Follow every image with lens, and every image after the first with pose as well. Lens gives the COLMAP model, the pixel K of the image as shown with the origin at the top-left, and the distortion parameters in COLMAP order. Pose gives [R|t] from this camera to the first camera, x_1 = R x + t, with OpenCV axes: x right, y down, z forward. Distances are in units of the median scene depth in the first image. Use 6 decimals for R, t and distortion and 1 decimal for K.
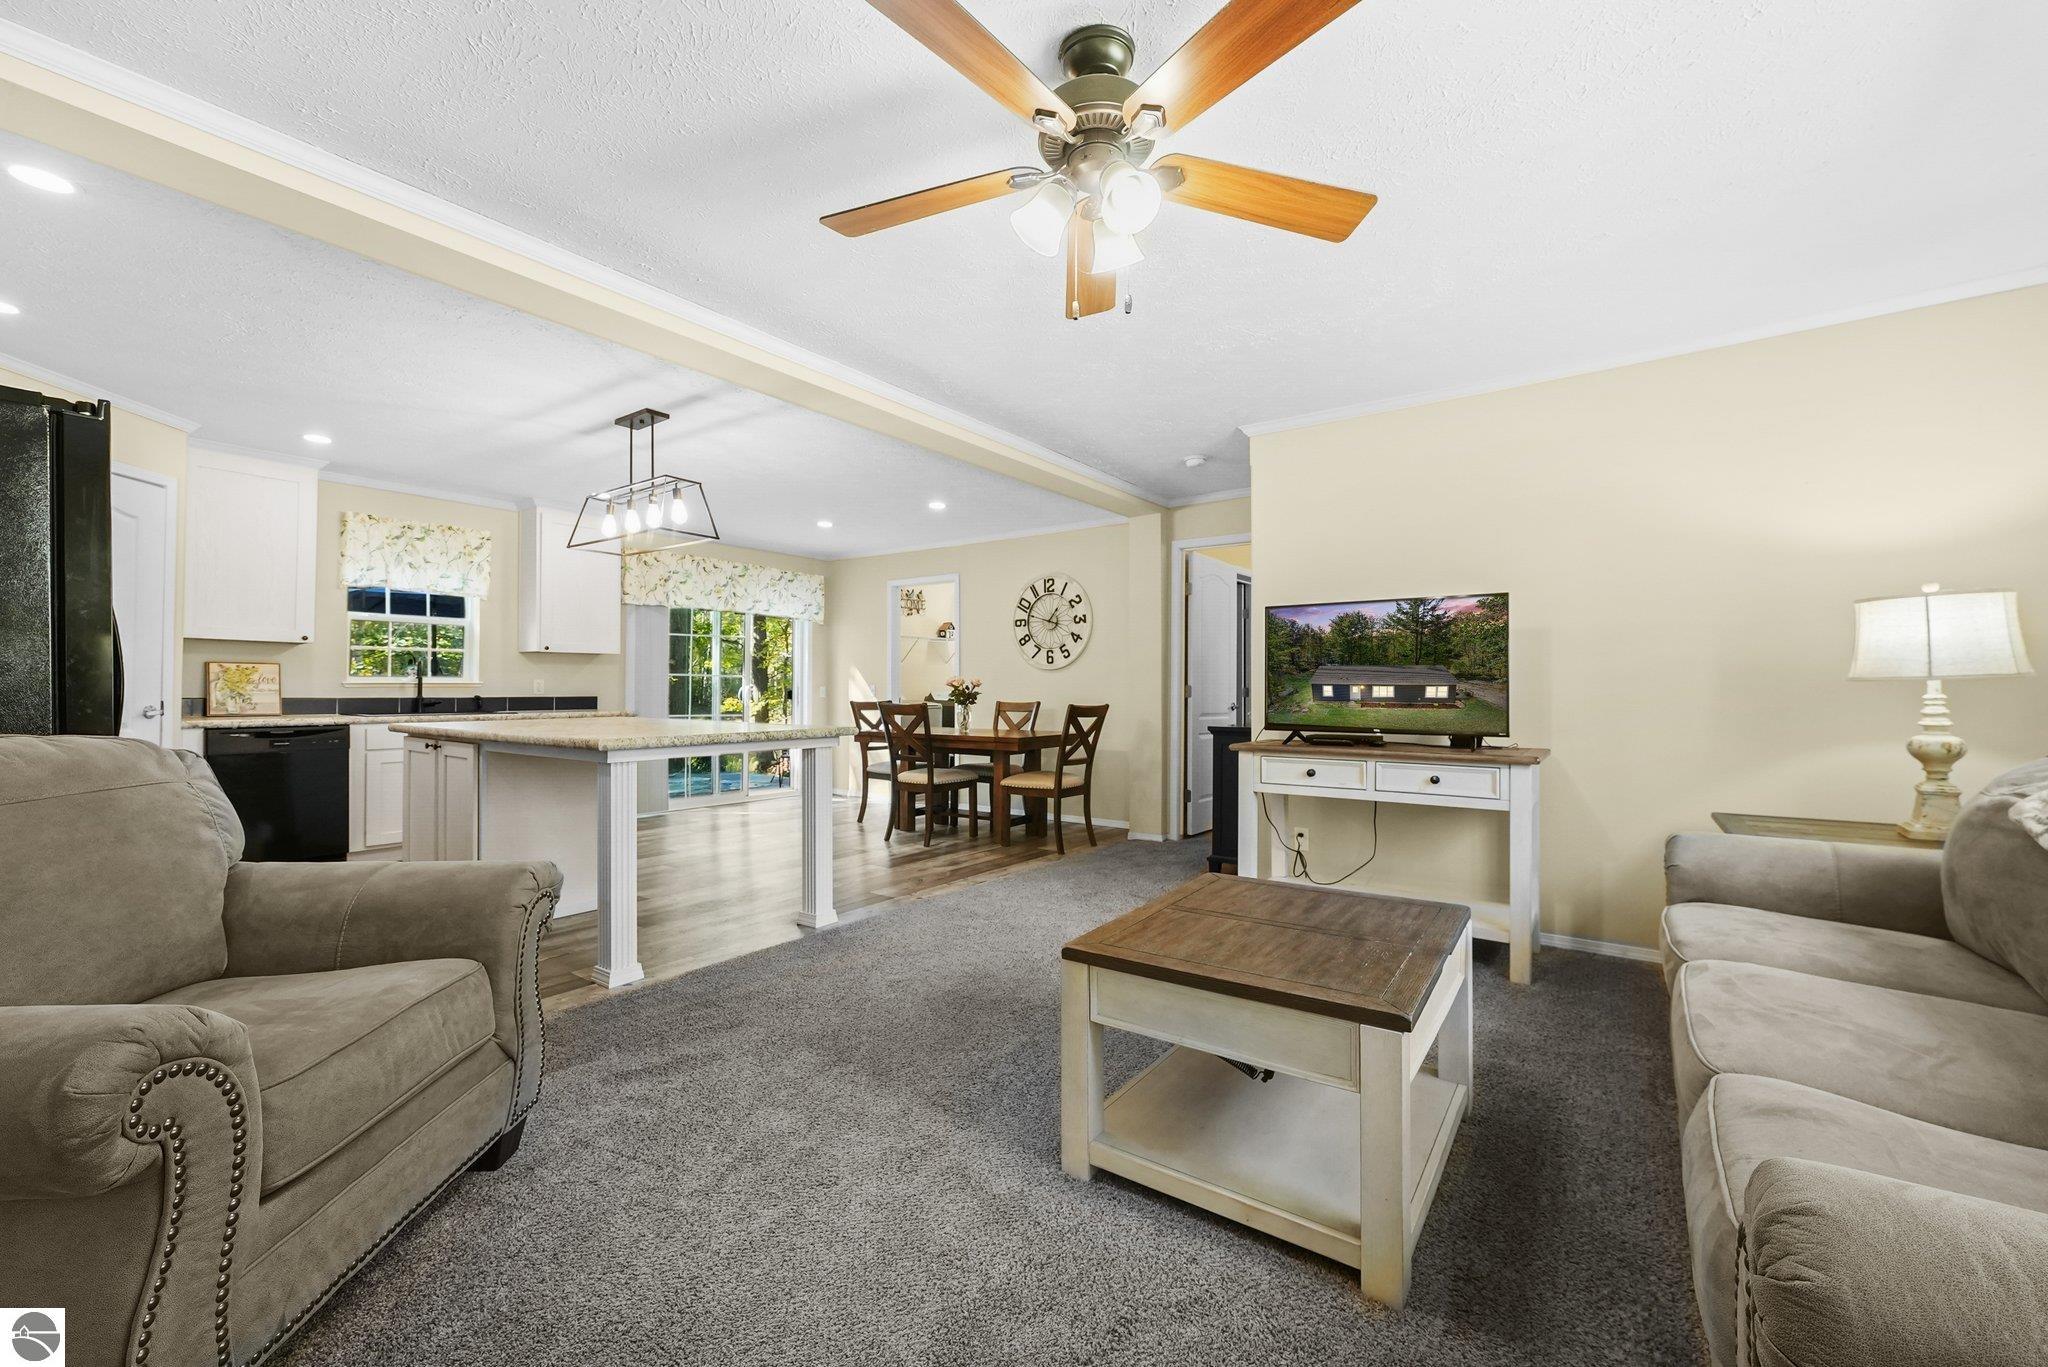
lens RADIAL K [[819.7, 0, 1037.3], [0, 819.7, 680.3], [0, 0, 1]] dist [0.000782, 0.000522]
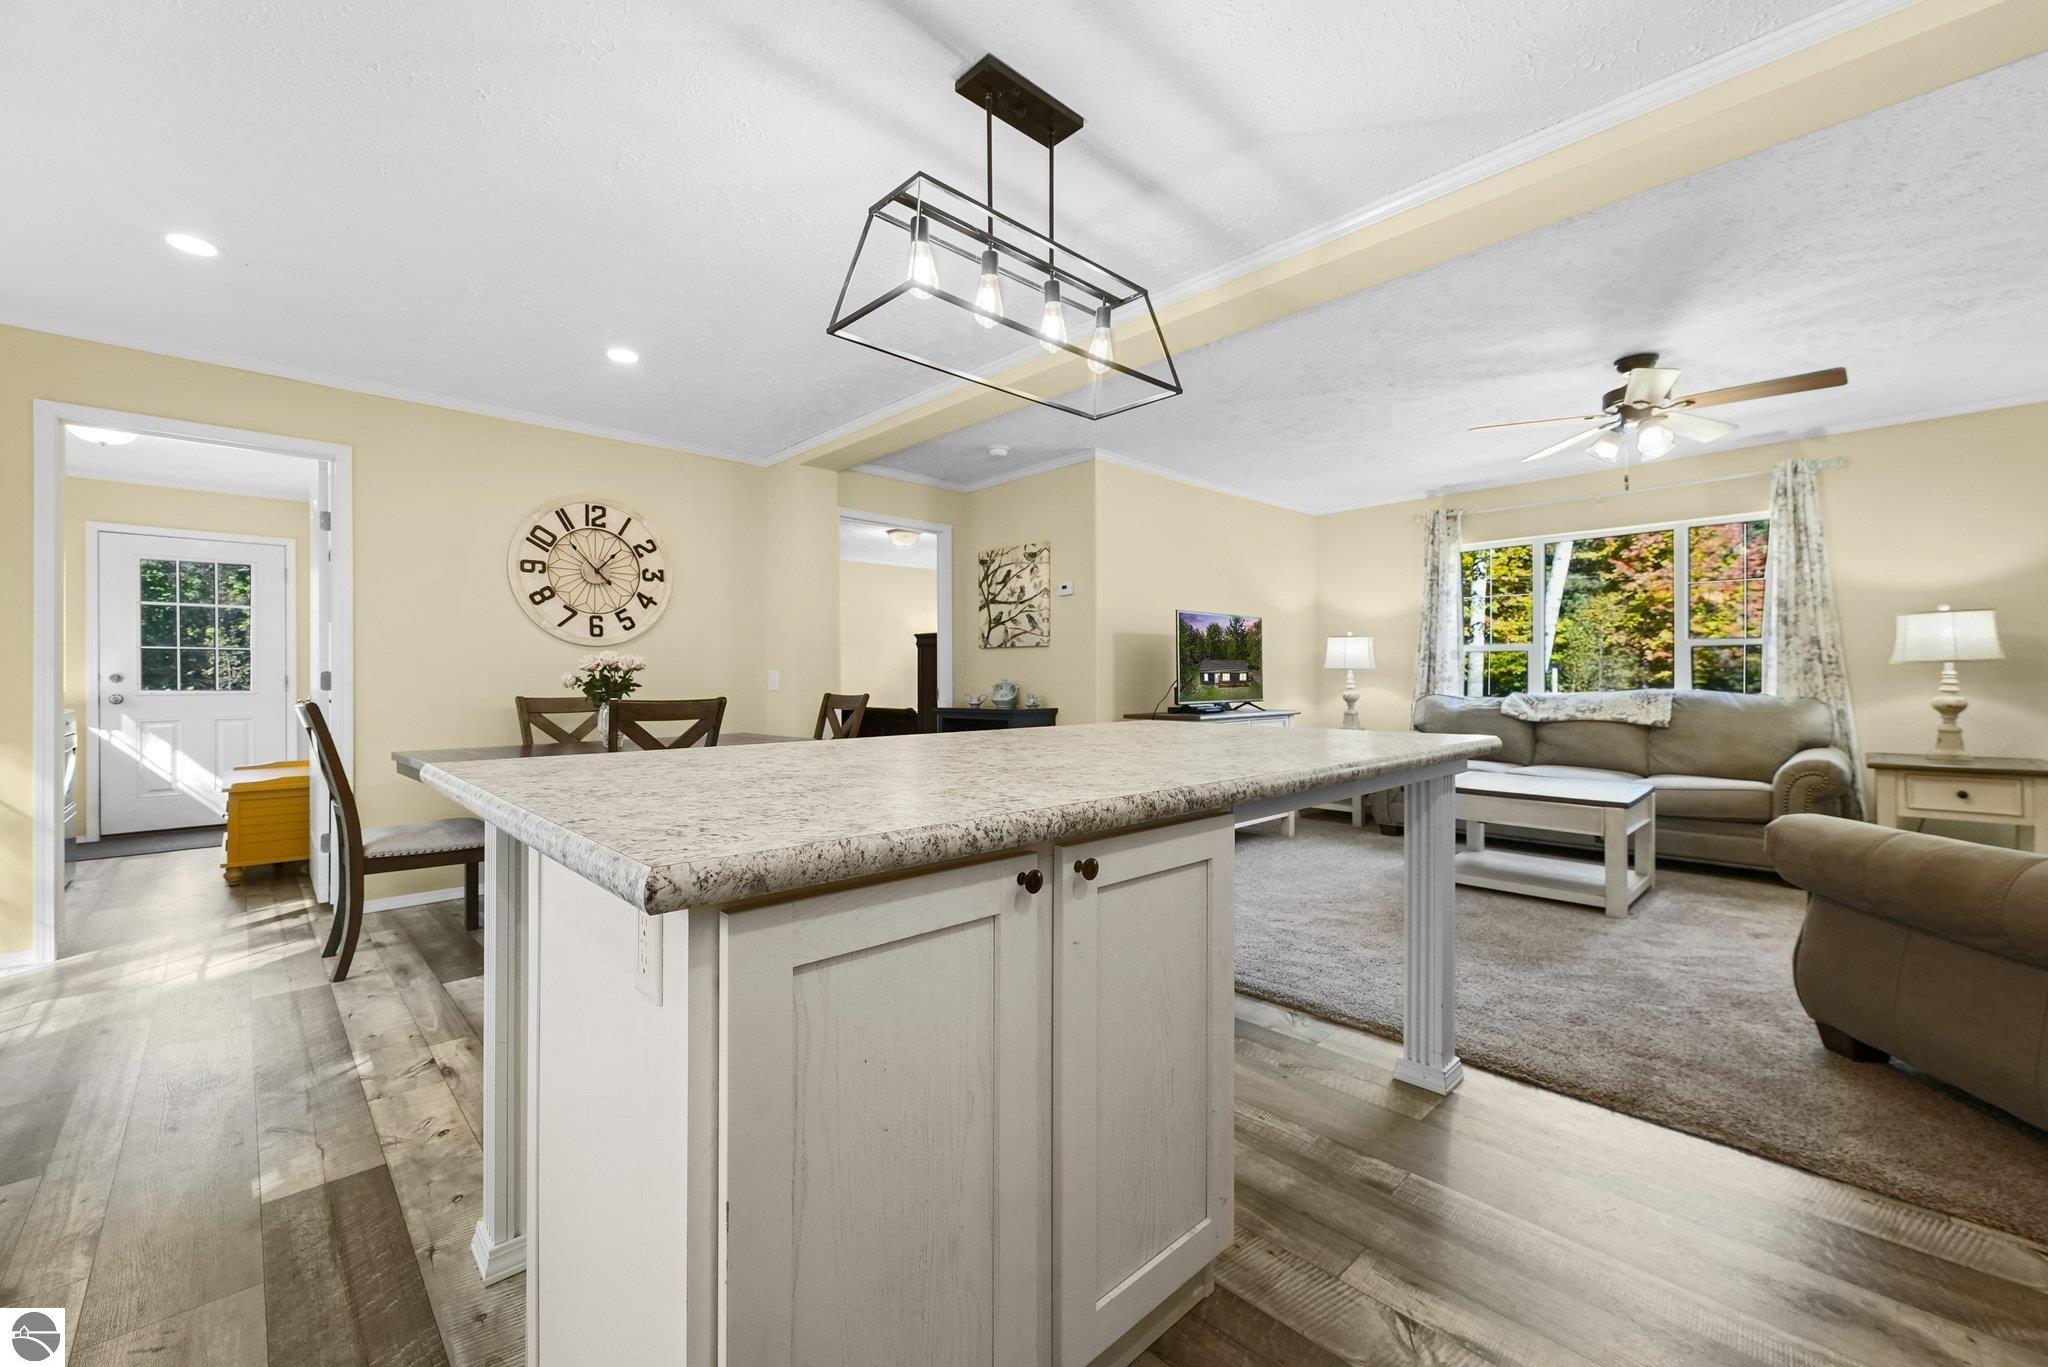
lens RADIAL K [[828.4, 0, 1037.0], [0, 828.4, 674.4], [0, 0, 1]] dist [0.002552, 0.000116]
pose [[0.174079, 0.001778, 0.984730, -0.696118], [-0.007146, 0.999974, -0.000542, 0.008987], [-0.984706, -0.006943, 0.174087, 0.660260]]
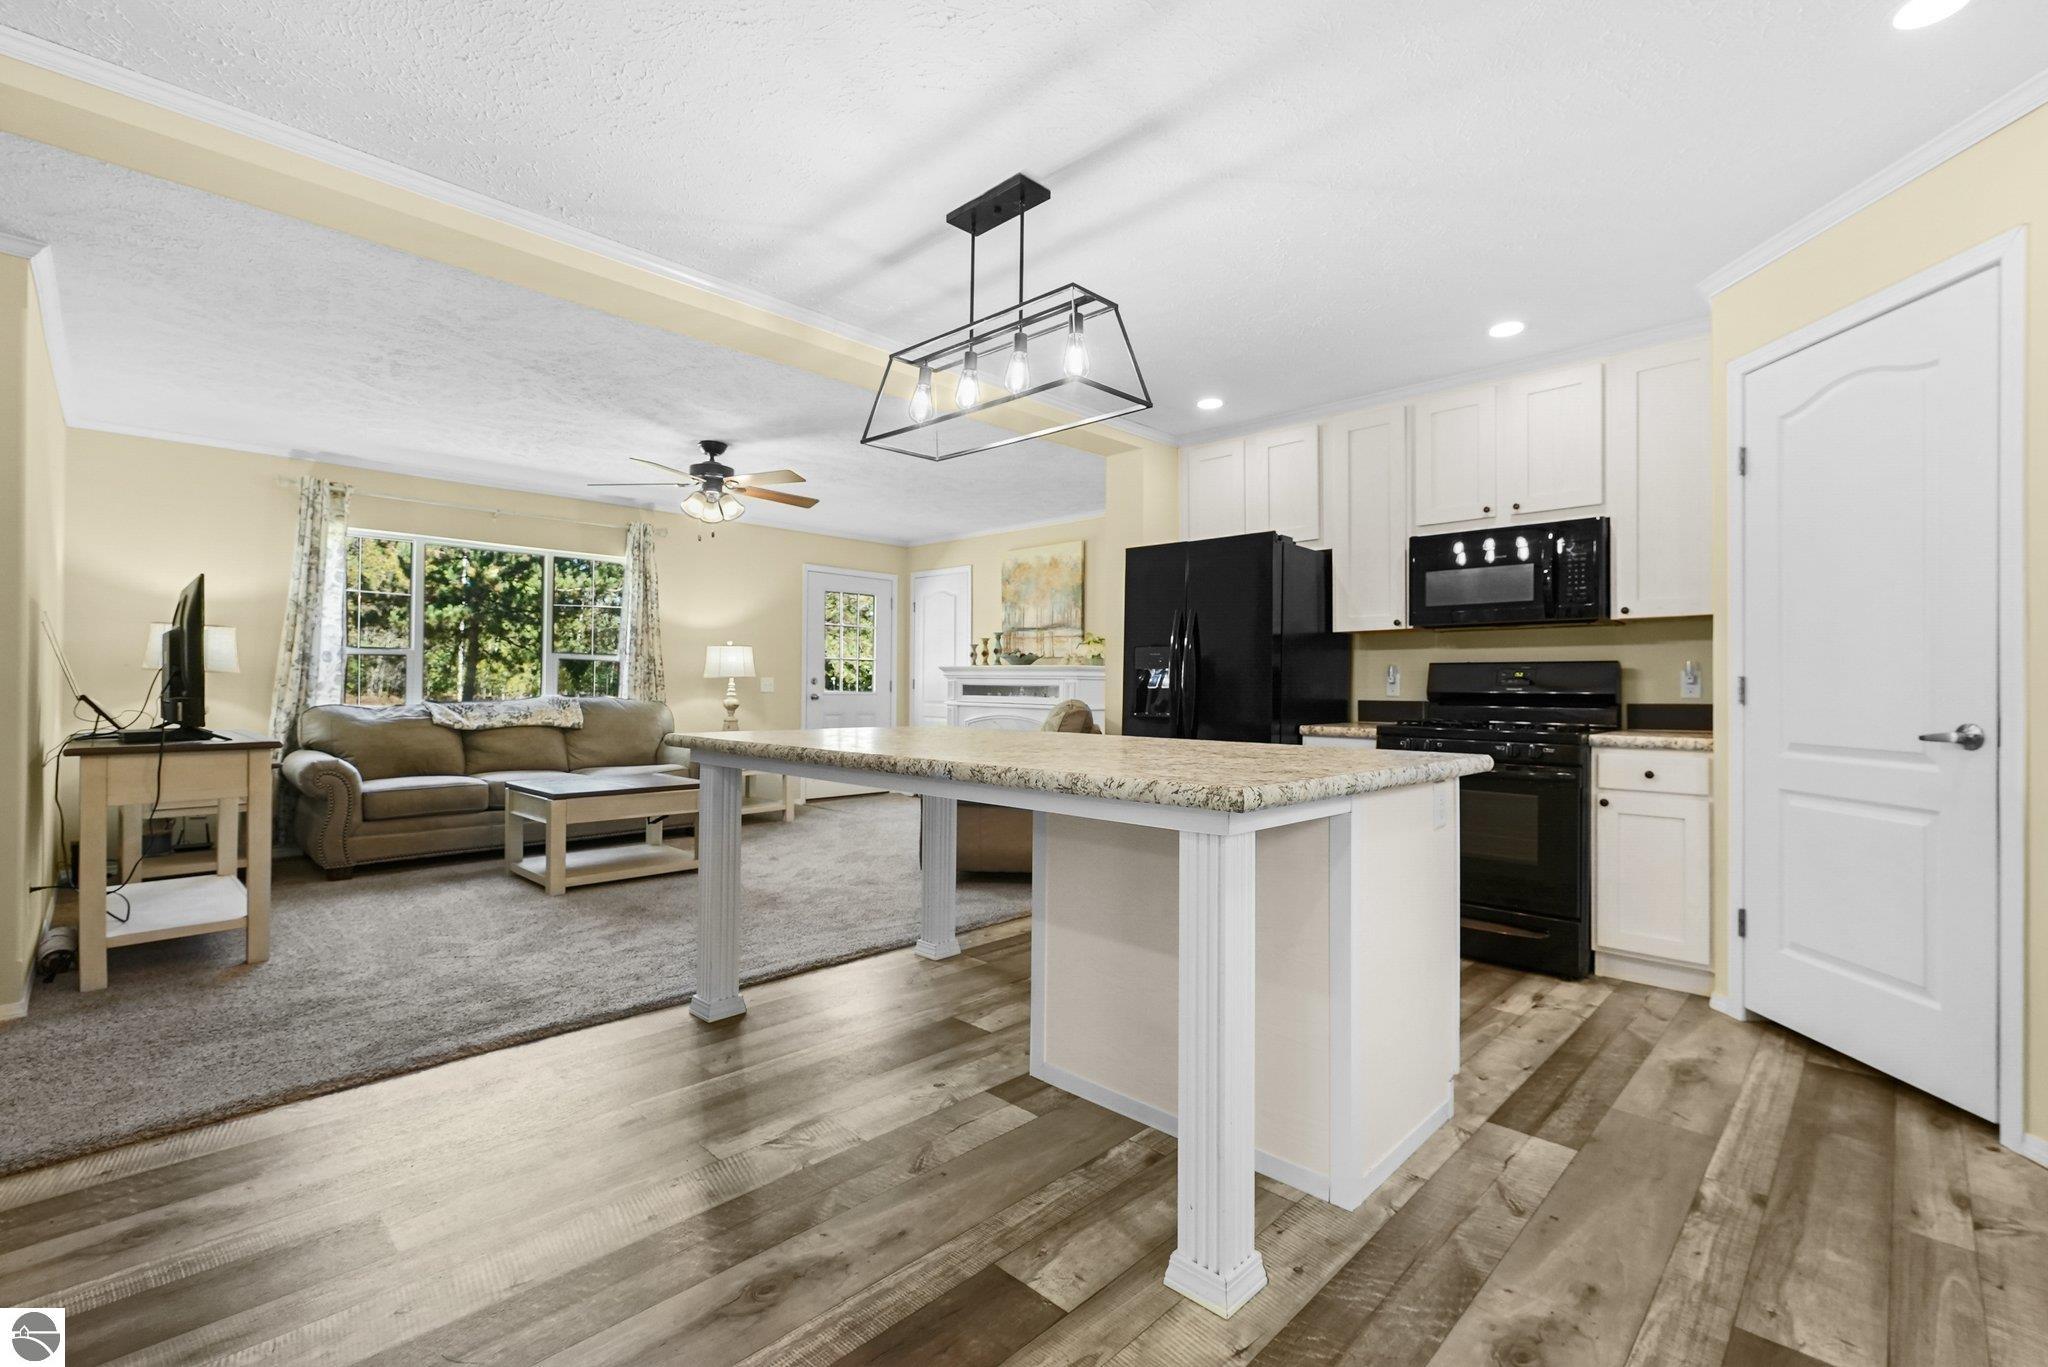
lens RADIAL K [[894.4, 0, 1037.6], [0, 894.4, 679.2], [0, 0, 1]] dist [0.000290, 0.000329]
pose [[-0.989925, -0.006985, 0.141422, -0.437530], [-0.009811, 0.999766, -0.019296, 0.014486], [-0.141254, -0.020489, -0.989761, 1.169030]]
